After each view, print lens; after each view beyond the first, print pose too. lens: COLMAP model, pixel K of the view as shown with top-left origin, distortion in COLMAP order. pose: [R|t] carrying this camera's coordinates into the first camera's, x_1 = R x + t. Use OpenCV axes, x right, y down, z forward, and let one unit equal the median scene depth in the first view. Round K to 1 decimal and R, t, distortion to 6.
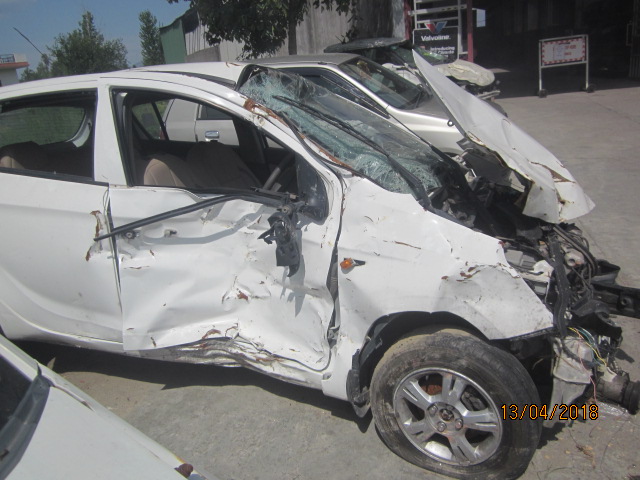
lens RADIAL K [[517.9, 0, 319.8], [0, 517.9, 240.9], [0, 0, 1]] dist [-0.031507, -0.000588]
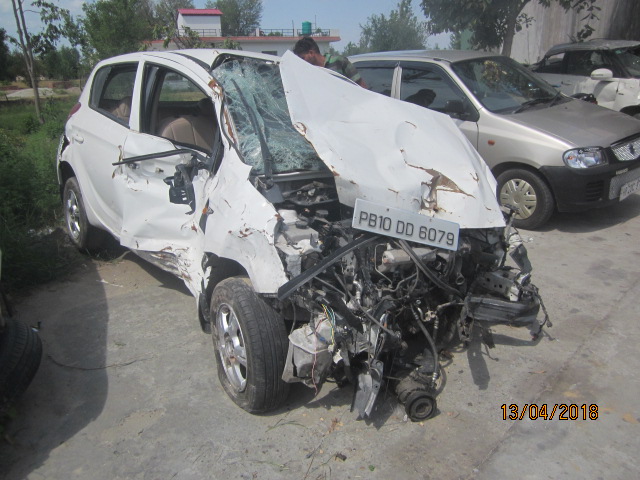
lens RADIAL K [[517.9, 0, 319.8], [0, 517.9, 239.1], [0, 0, 1]] dist [-0.031507, -0.000588]
pose [[0.851383, 0.243136, -0.464791, 0.783708], [-0.233047, 0.969162, 0.080091, -0.049232], [0.469931, 0.040130, 0.881790, -0.010254]]
